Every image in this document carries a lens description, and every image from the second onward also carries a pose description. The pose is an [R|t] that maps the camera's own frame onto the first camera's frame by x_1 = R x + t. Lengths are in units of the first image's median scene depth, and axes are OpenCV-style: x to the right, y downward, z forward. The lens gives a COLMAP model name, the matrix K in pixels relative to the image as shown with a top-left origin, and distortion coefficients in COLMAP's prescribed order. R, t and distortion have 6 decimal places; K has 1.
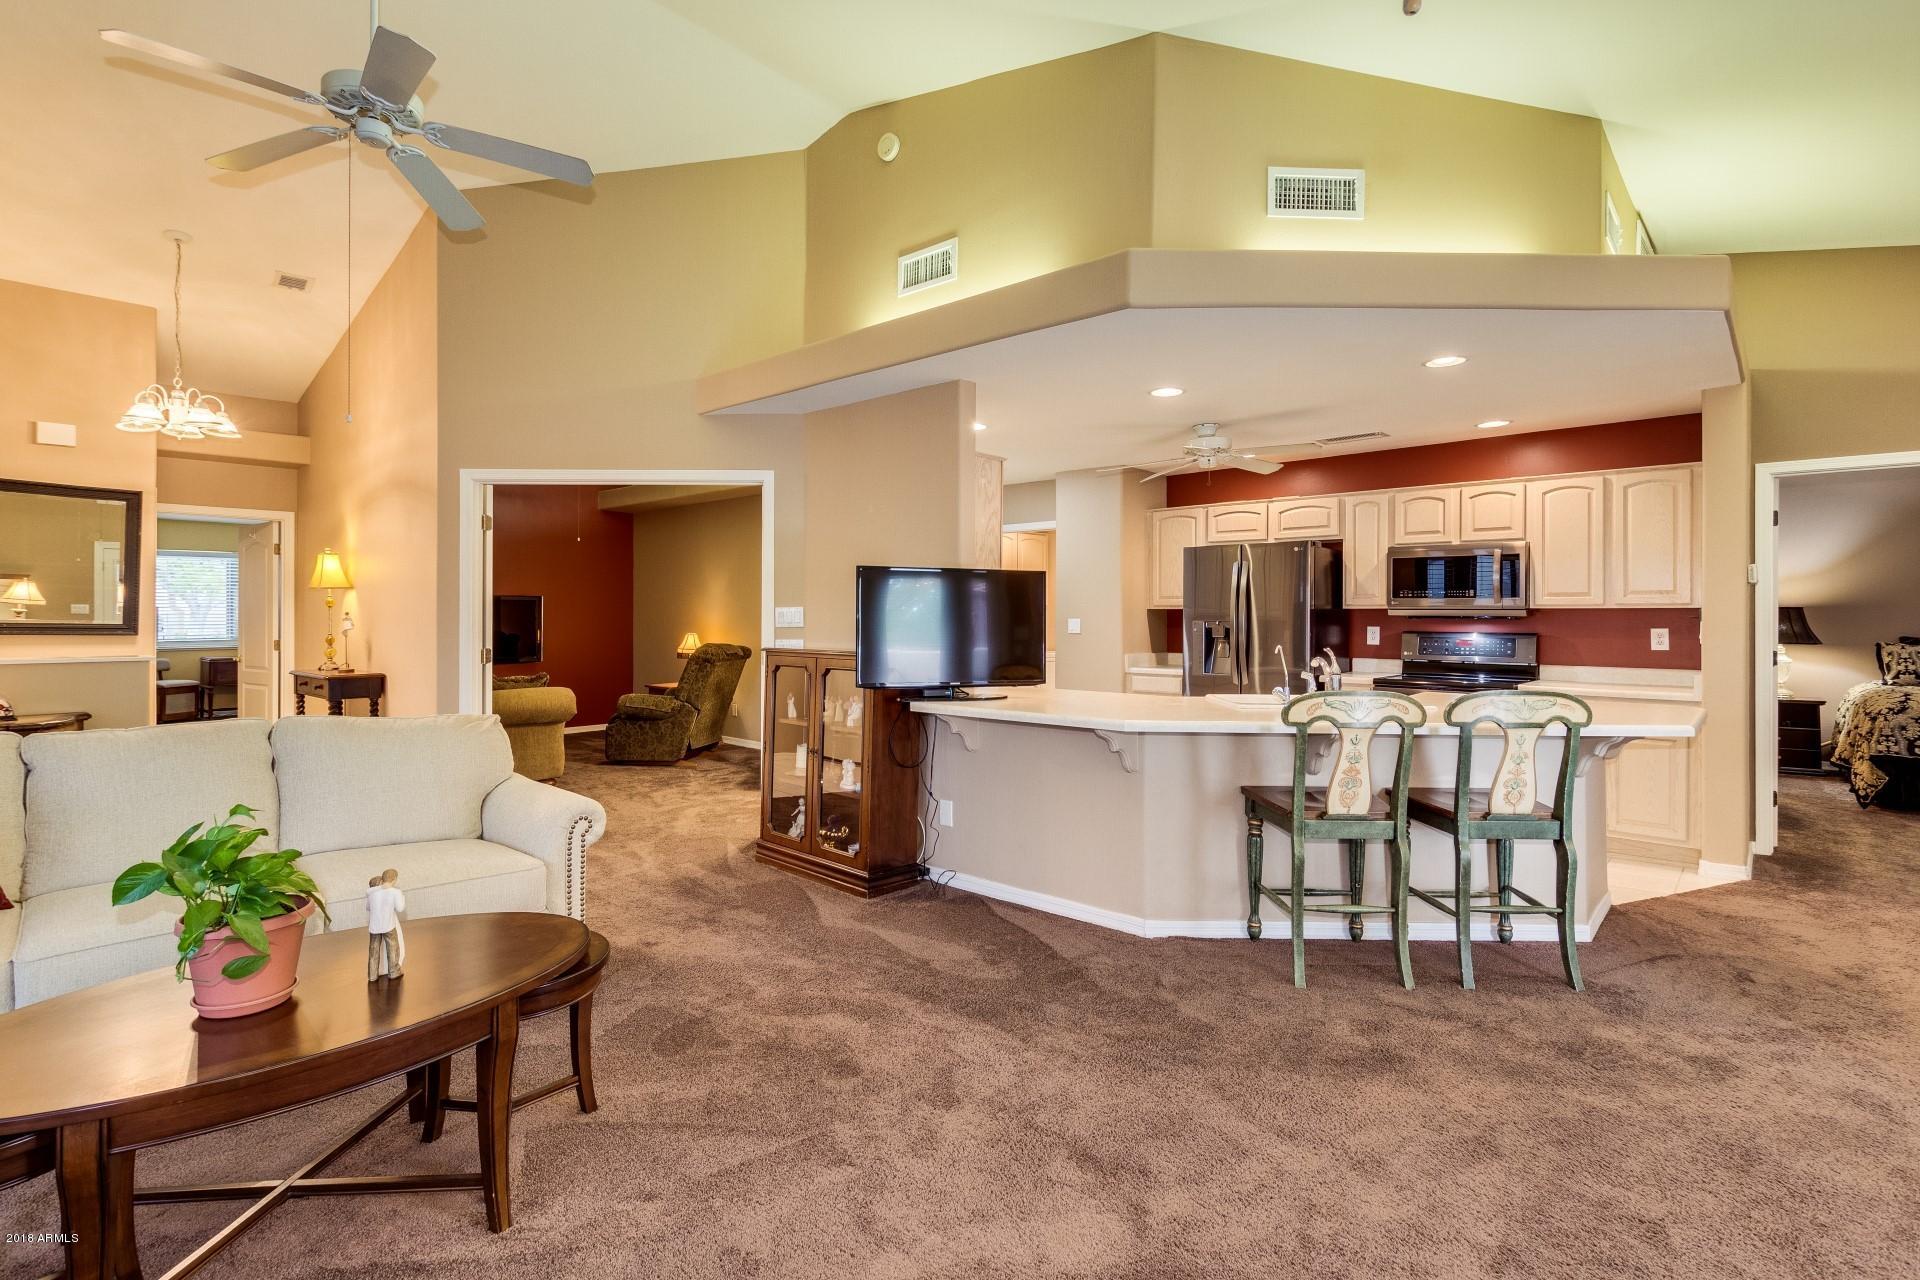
lens RADIAL K [[900.9, 0, 950.5], [0, 900.9, 620.0], [0, 0, 1]] dist [0.007374, -0.000066]
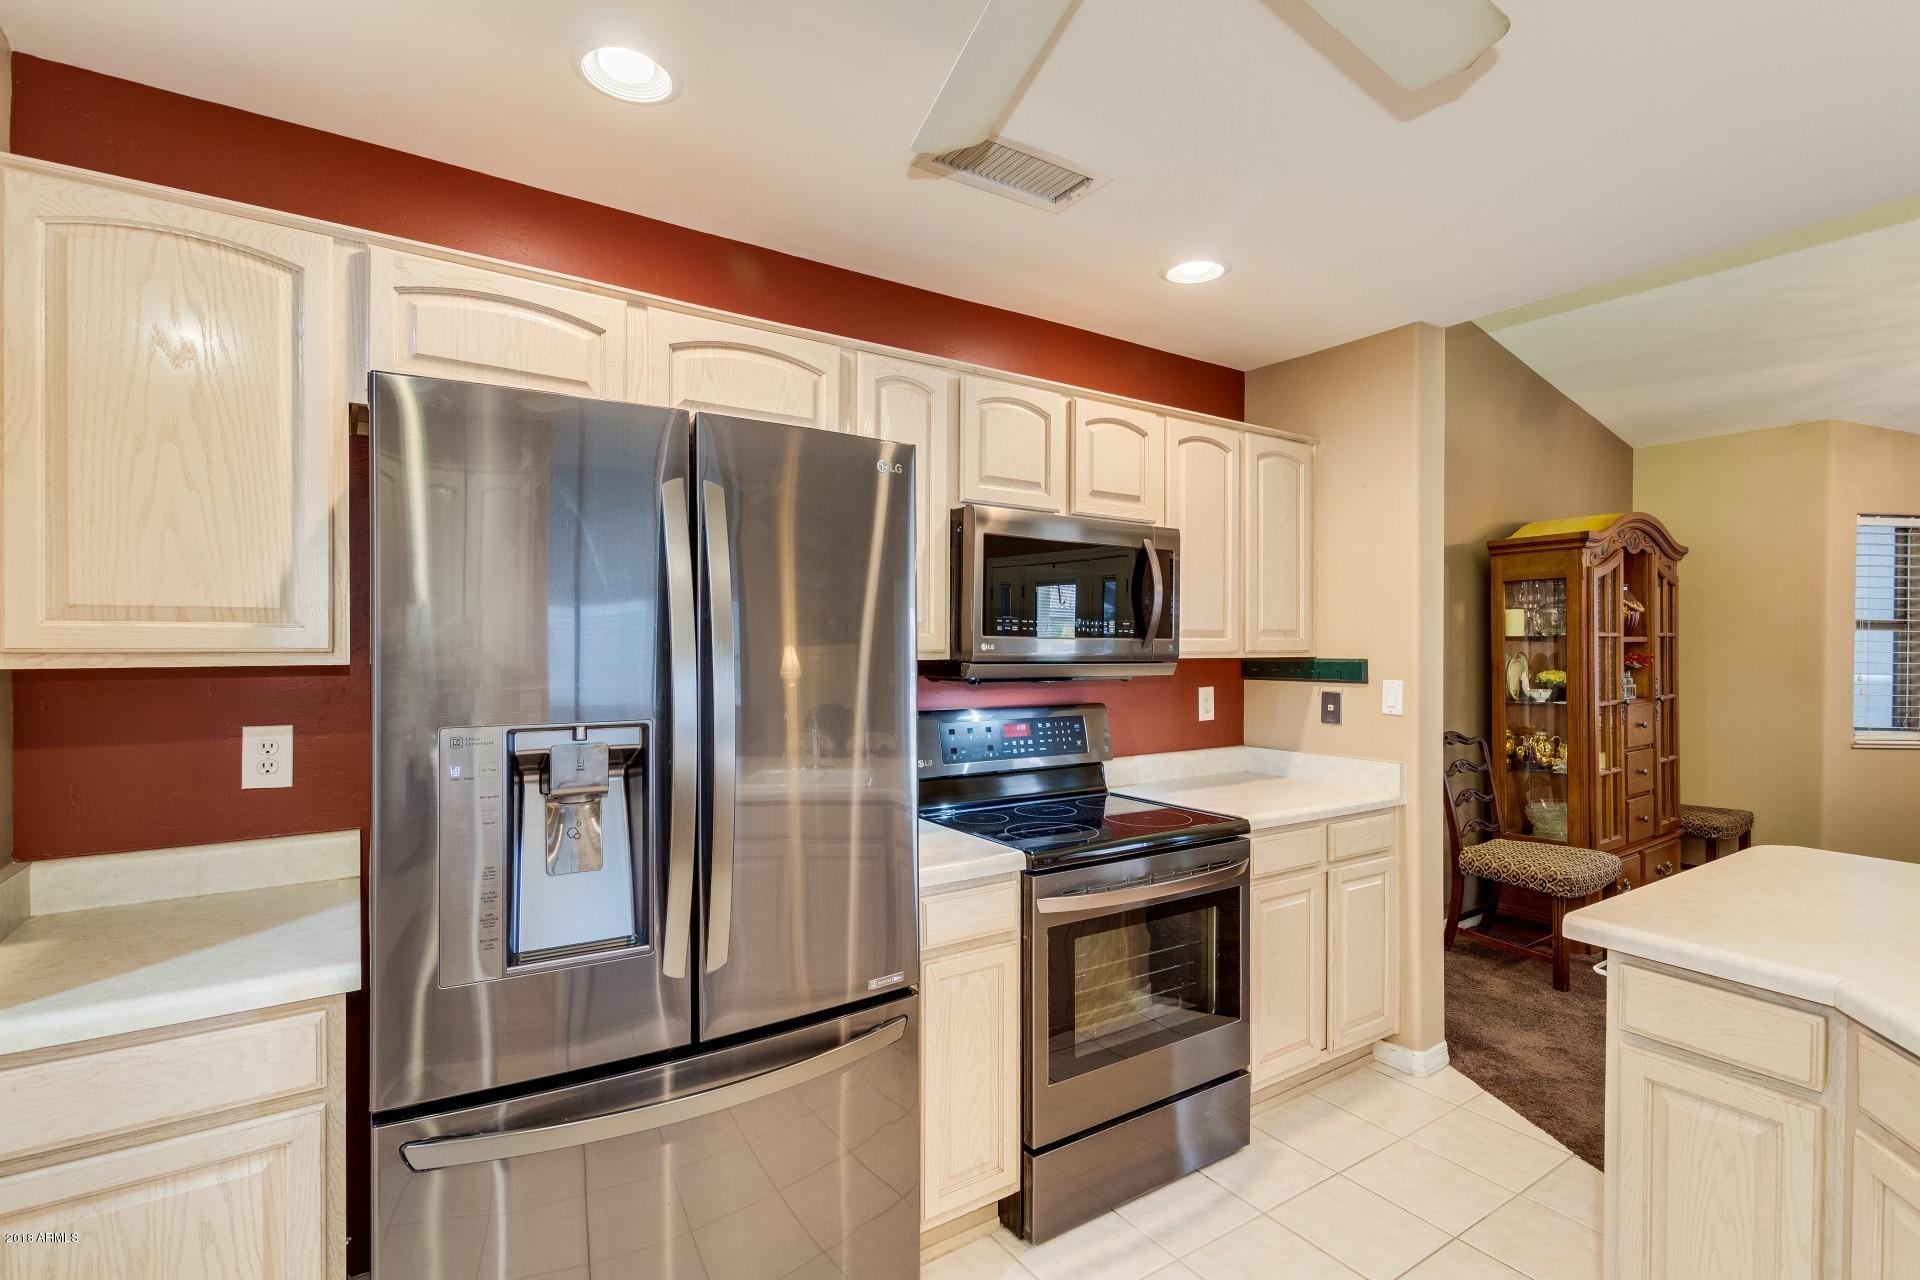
lens RADIAL K [[900.9, 0, 958.1], [0, 900.9, 644.0], [0, 0, 1]] dist [0.007374, -0.000066]
pose [[0.237589, -0.005626, 0.971350, 0.101913], [-0.001175, 0.999981, 0.006079, -0.022470], [-0.971365, -0.002585, 0.237578, 0.910801]]
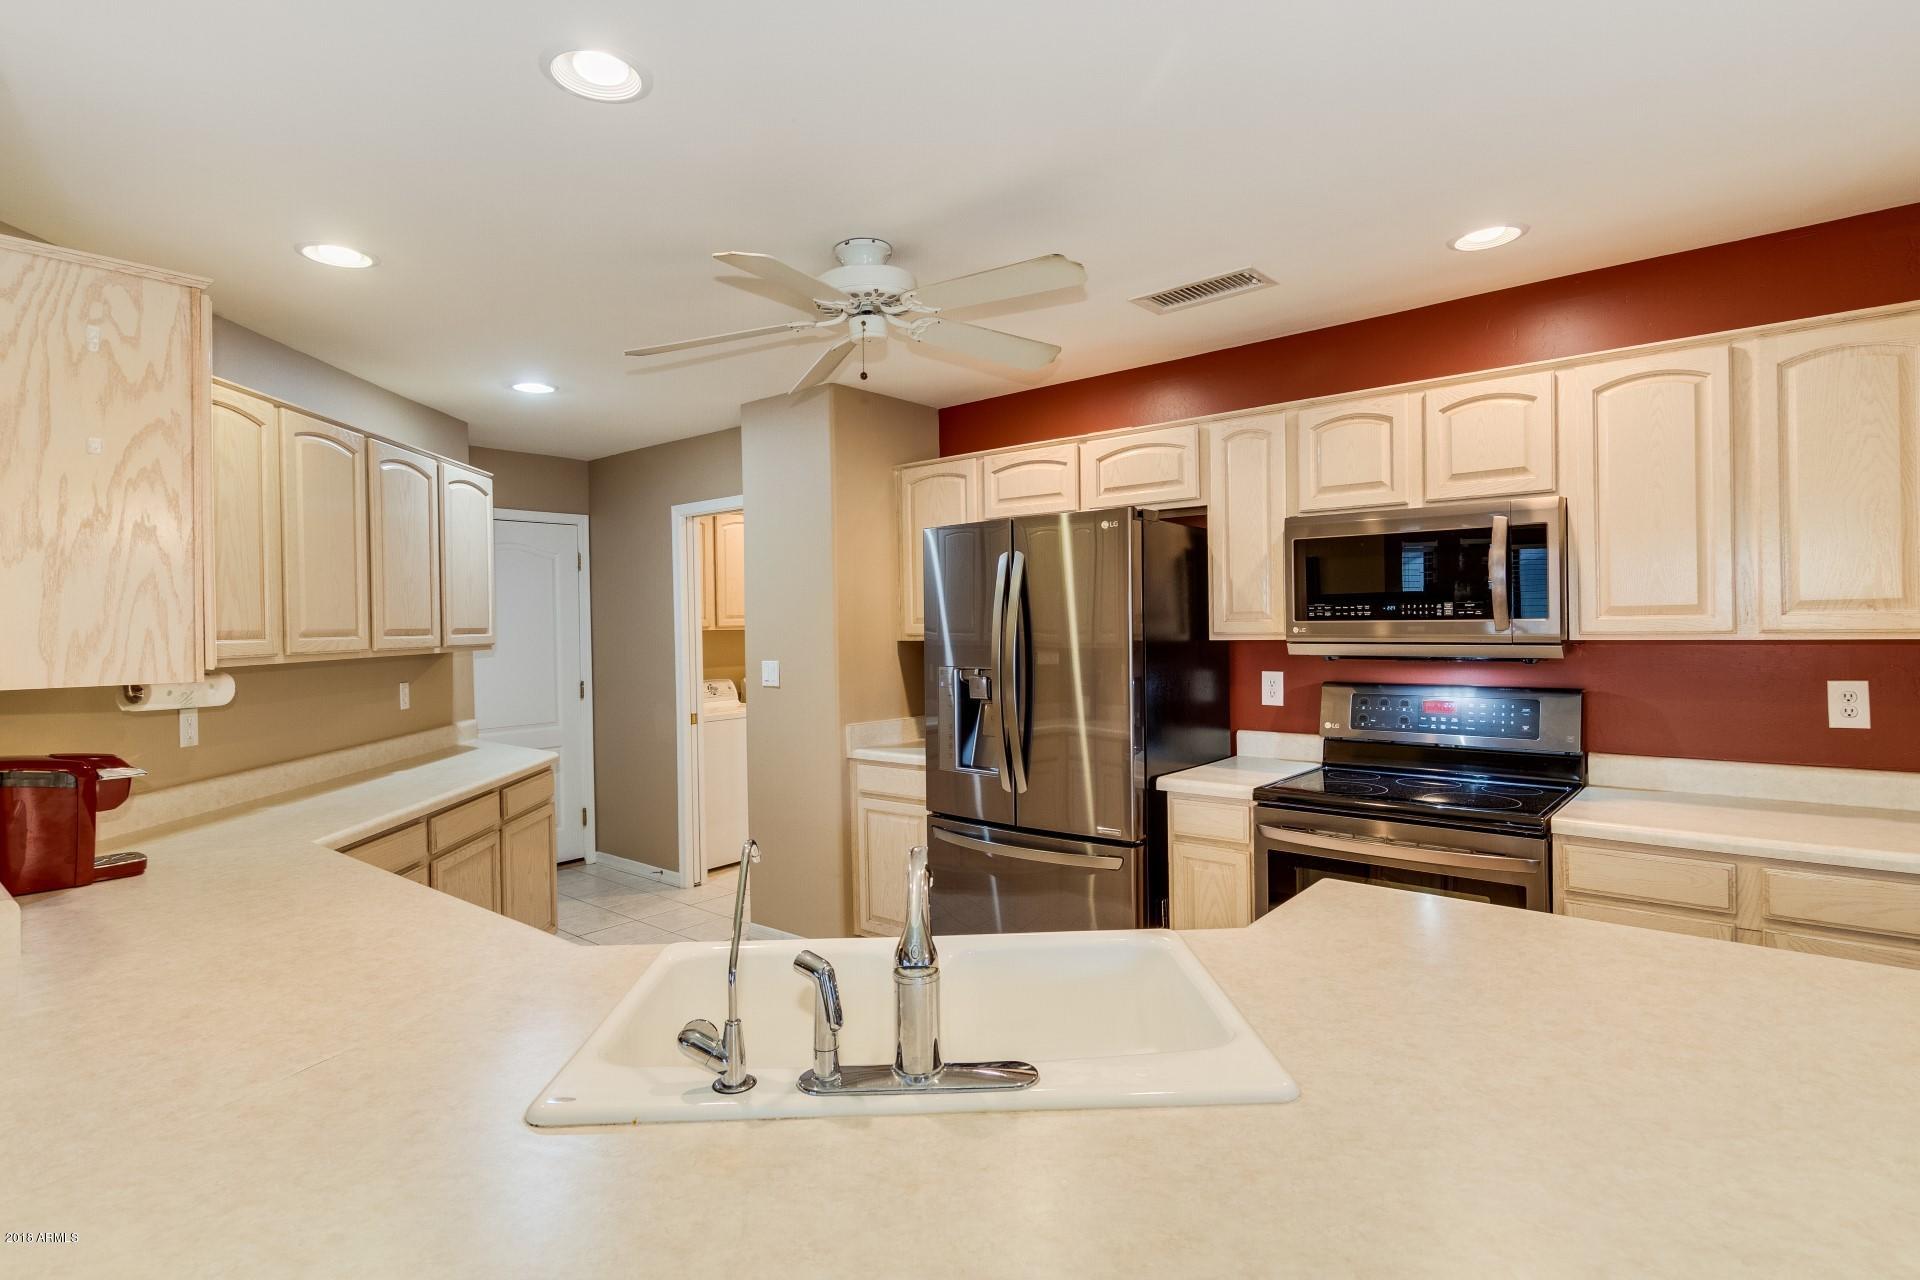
lens RADIAL K [[965.7, 0, 957.8], [0, 965.7, 631.0], [0, 0, 1]] dist [-0.004811, -0.000662]
pose [[0.998984, -0.023426, 0.038510, 0.282499], [0.023142, 0.999702, 0.007821, -0.026581], [-0.038681, -0.006922, 0.999228, 0.475150]]
